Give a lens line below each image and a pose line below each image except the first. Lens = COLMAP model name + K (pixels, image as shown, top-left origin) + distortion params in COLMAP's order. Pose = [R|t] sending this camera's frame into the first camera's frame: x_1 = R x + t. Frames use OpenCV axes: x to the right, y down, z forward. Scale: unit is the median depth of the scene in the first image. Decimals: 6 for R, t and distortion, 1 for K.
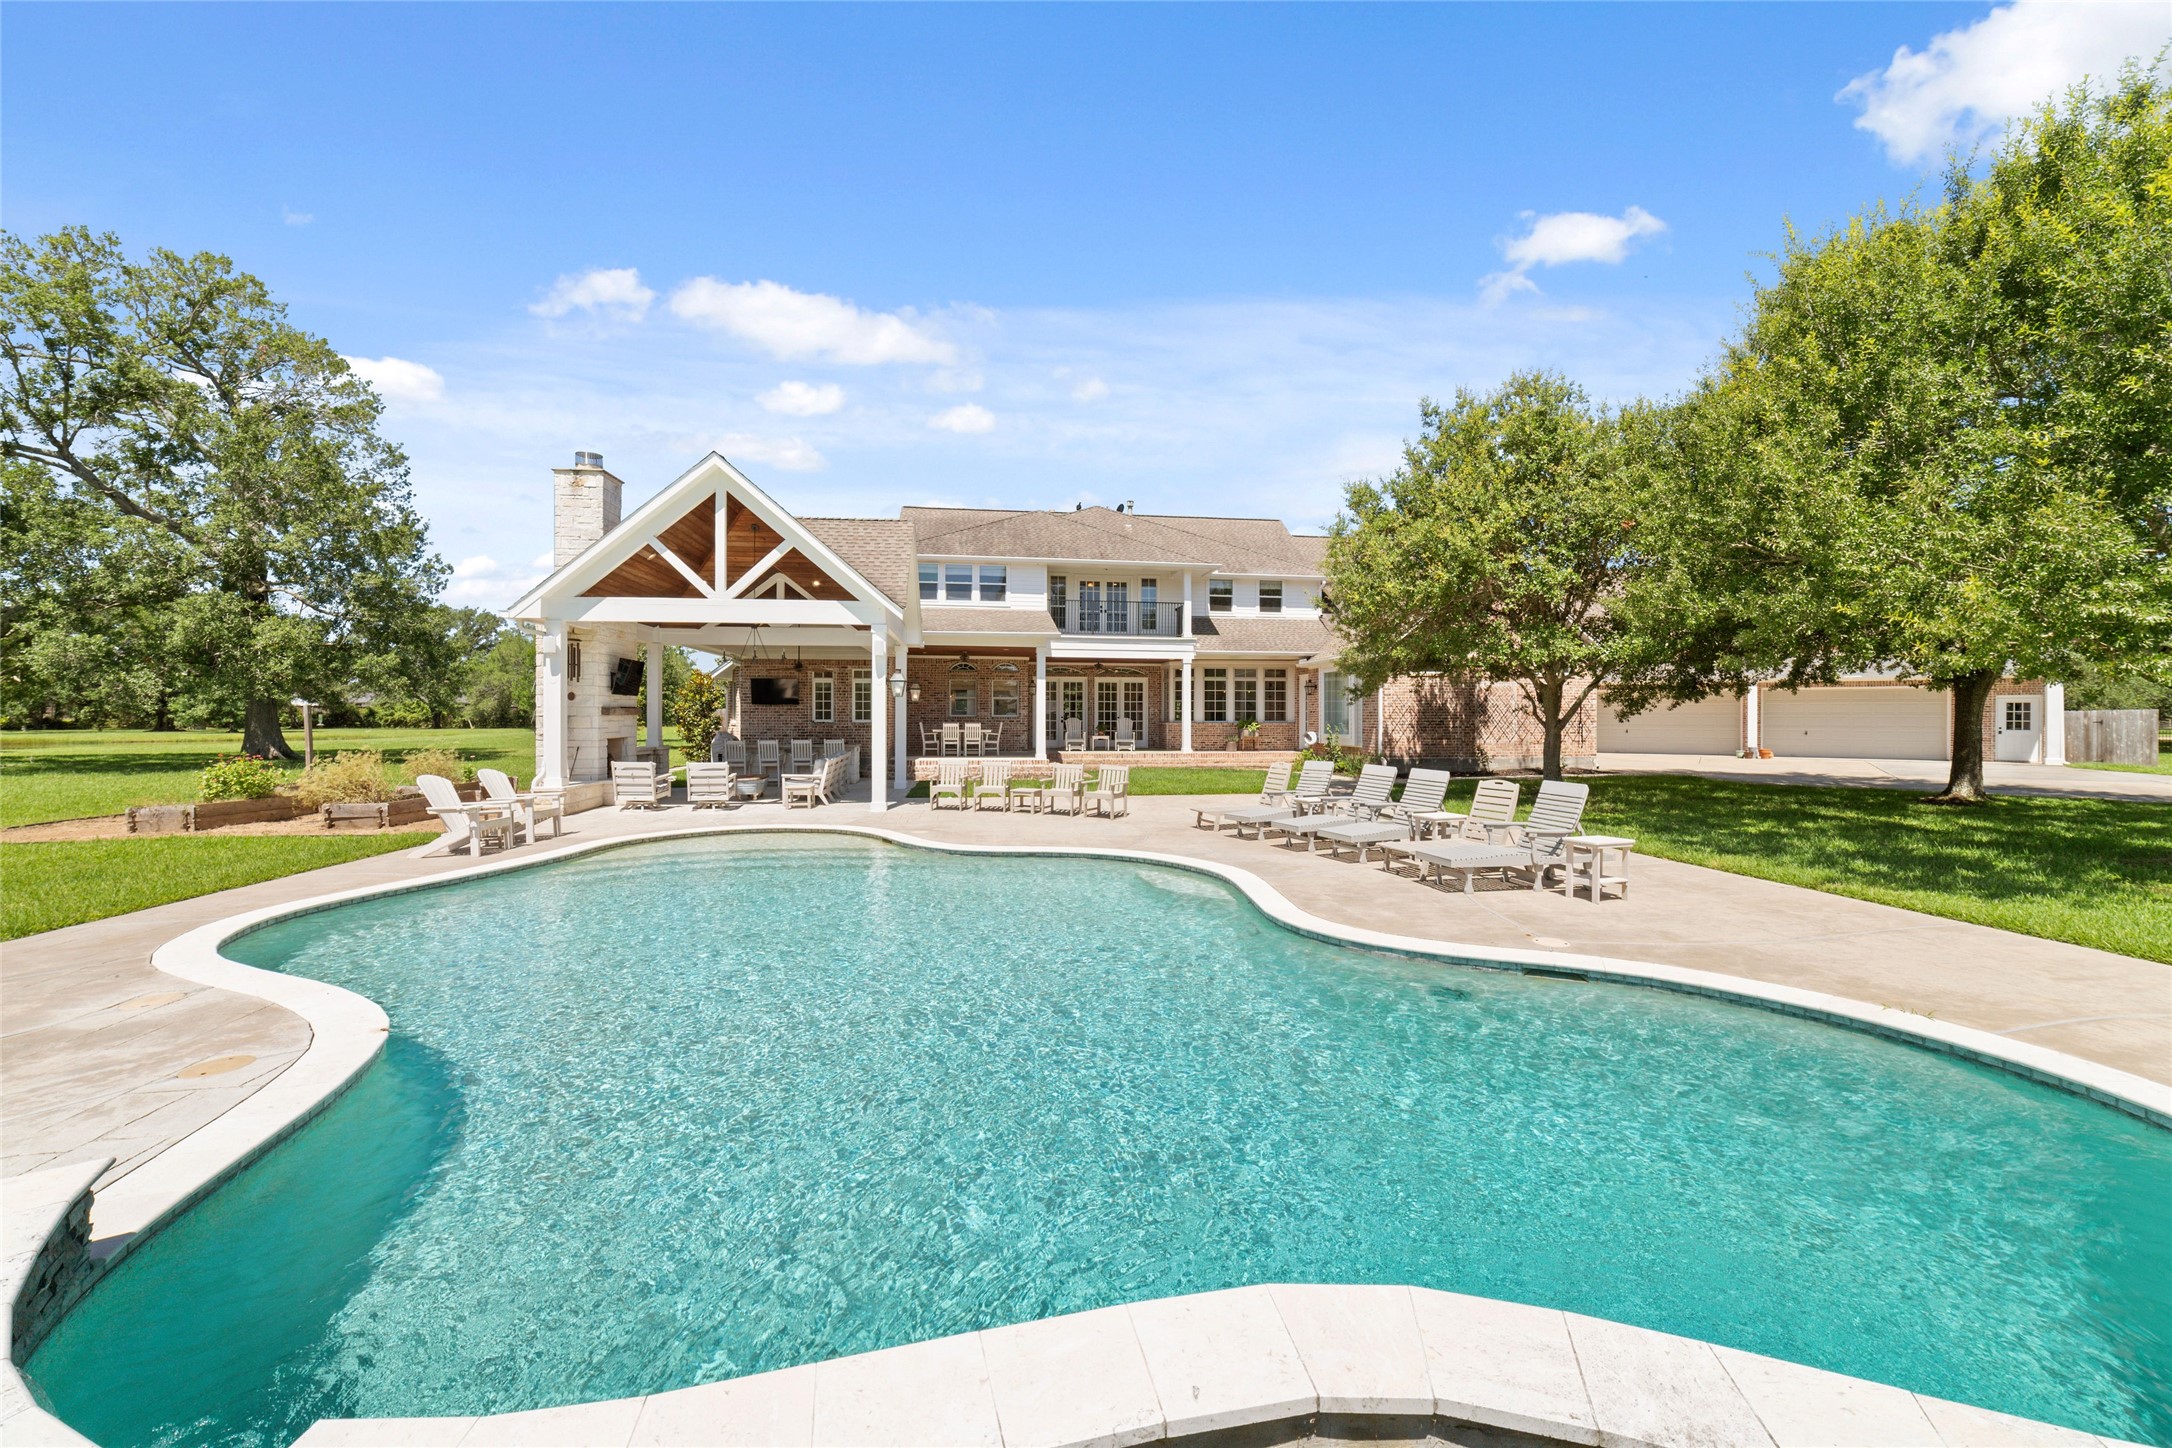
lens RADIAL K [[825.6, 0, 1093.4], [0, 825.6, 723.5], [0, 0, 1]] dist [-0.015758, 0.004194]
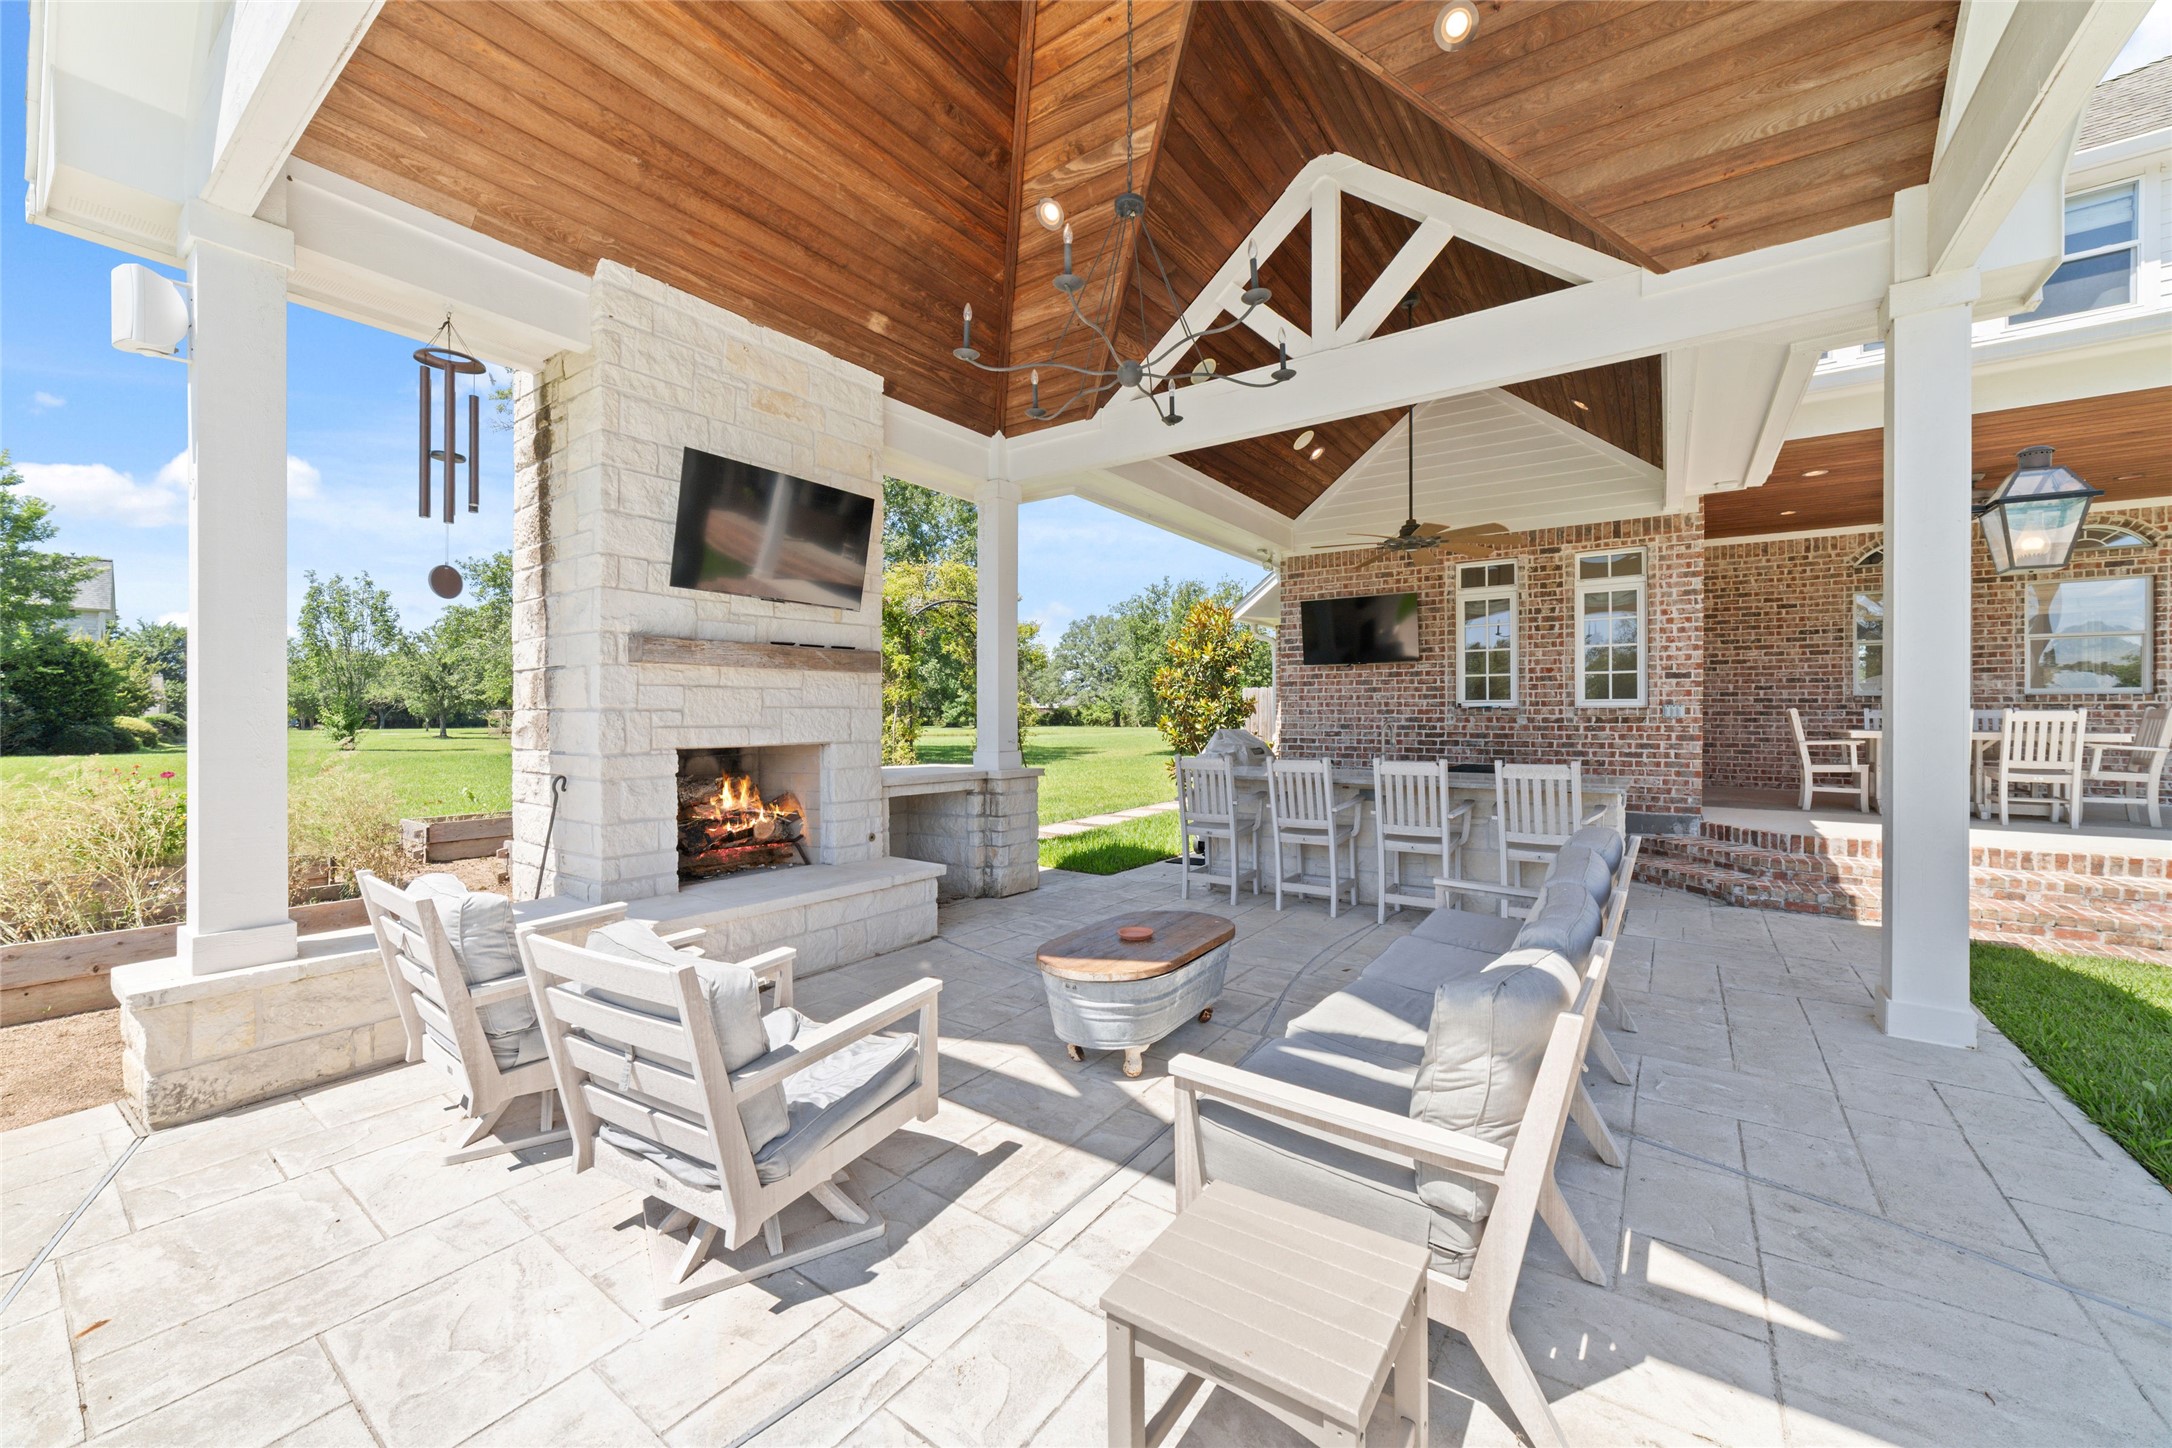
lens RADIAL K [[825.6, 0, 1088.4], [0, 825.6, 715.5], [0, 0, 1]] dist [-0.015758, 0.004194]
pose [[0.723169, -0.003523, -0.690663, -0.162074], [-0.004476, 0.999942, -0.009787, 0.005057], [0.690657, 0.010169, 0.723111, 0.488181]]
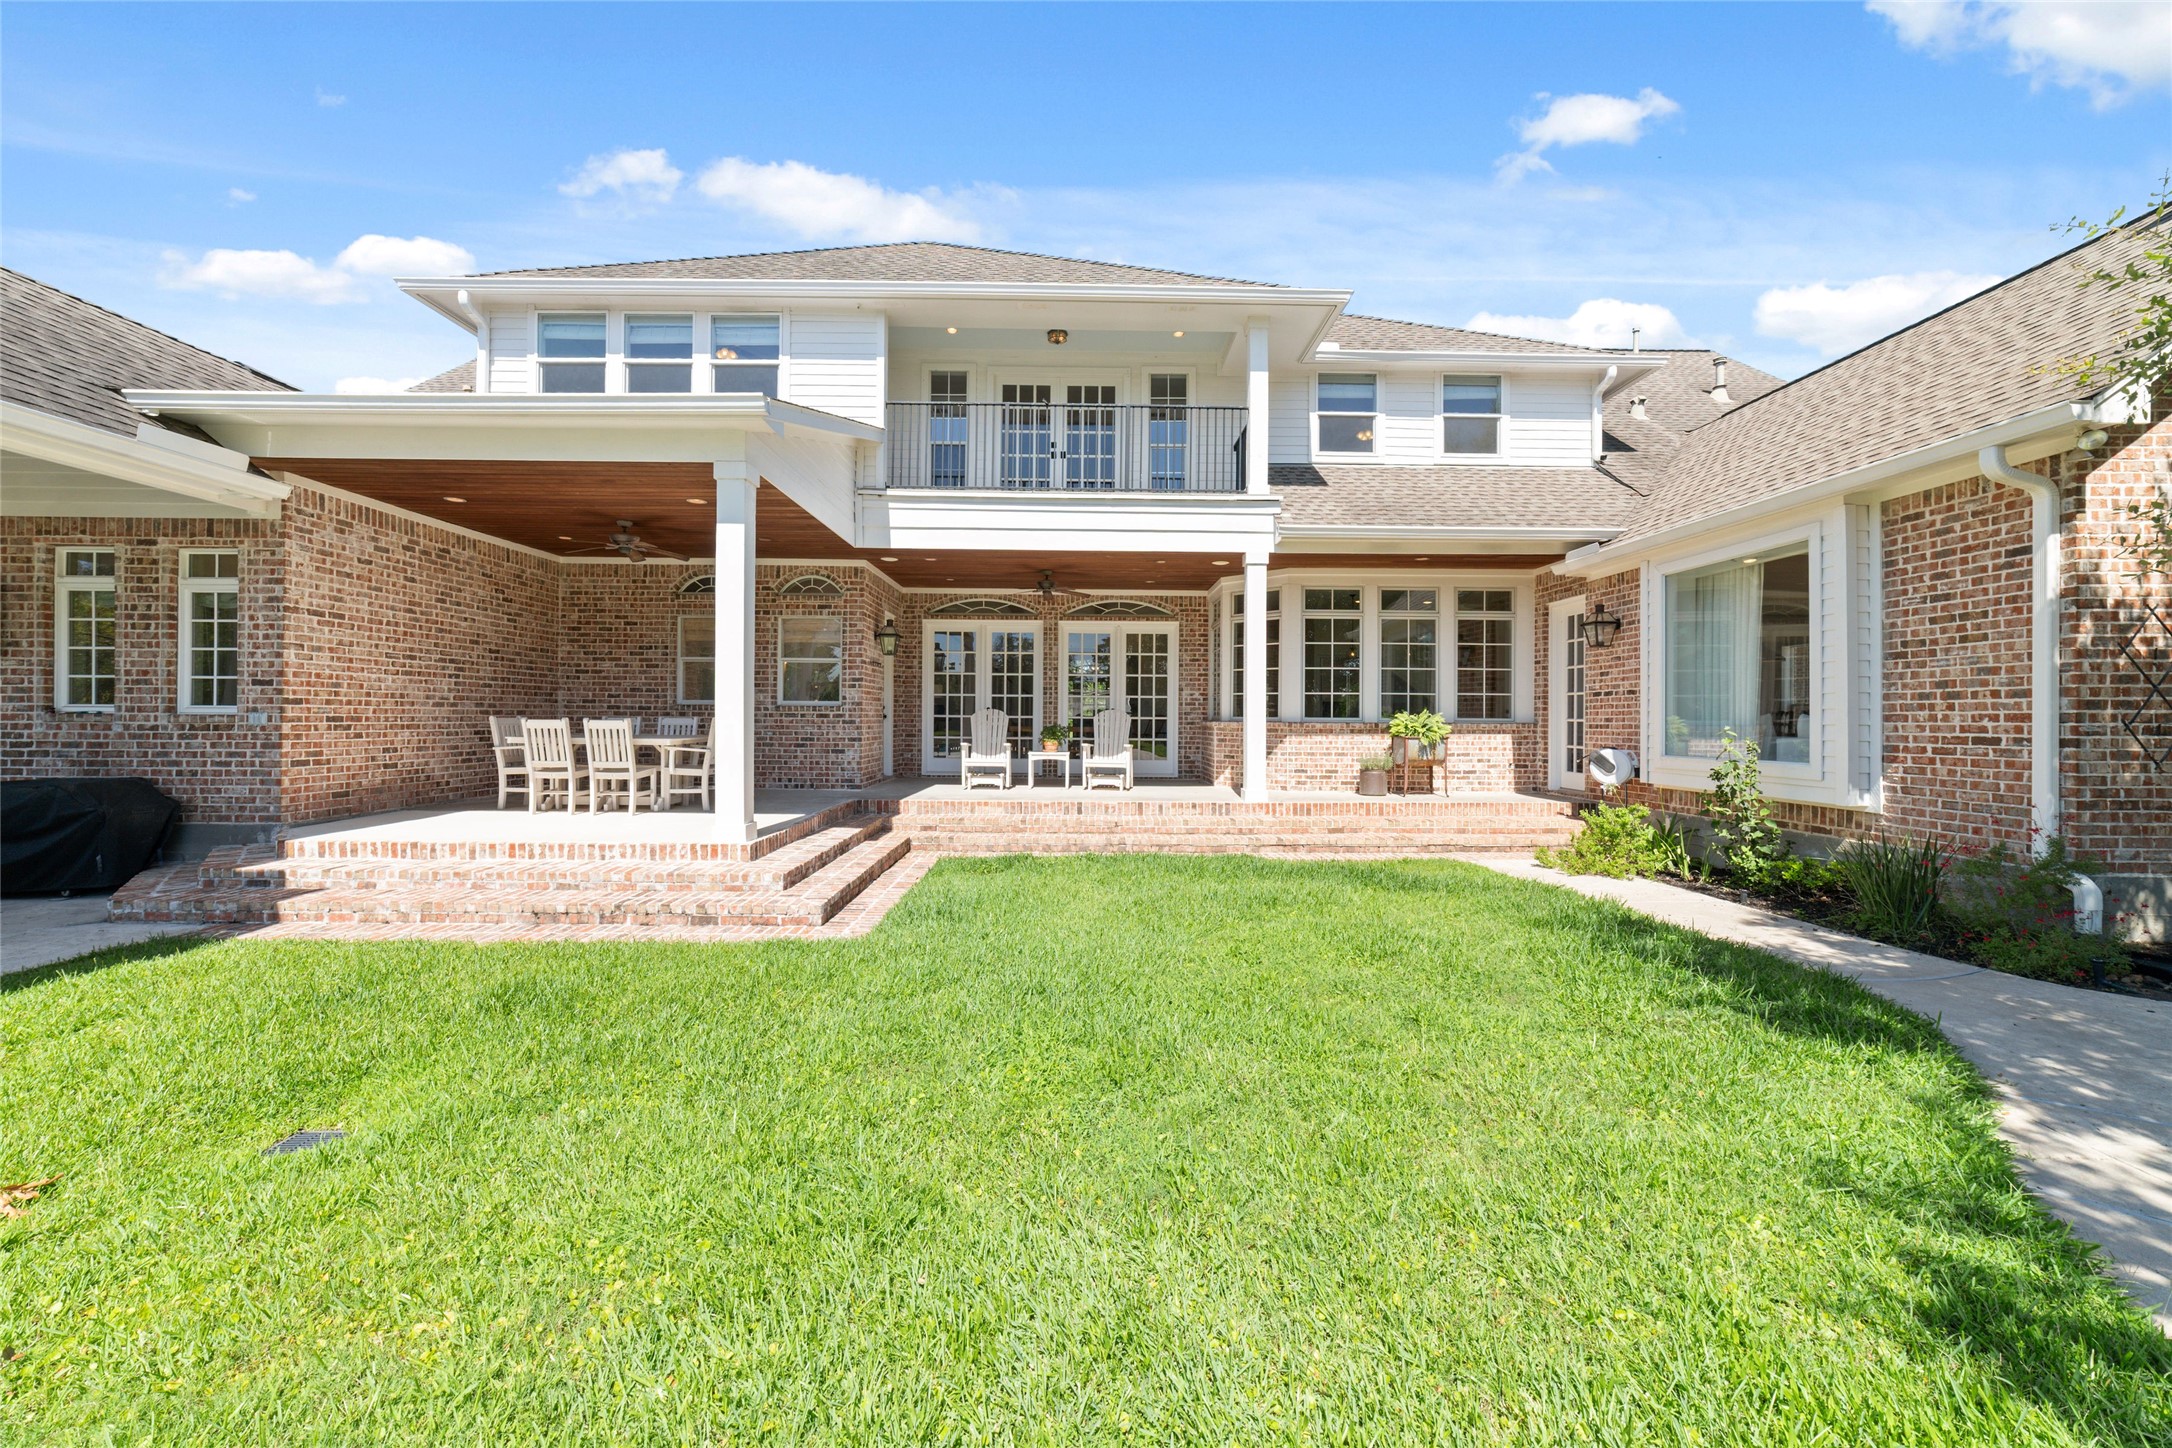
lens RADIAL K [[825.6, 0, 1083.7], [0, 825.6, 712.2], [0, 0, 1]] dist [-0.015758, 0.004194]
pose [[0.990967, 0.002962, -0.134071, 0.081897], [-0.004954, 0.999882, -0.014522, 0.000693], [0.134012, 0.015055, 0.990865, 0.586544]]
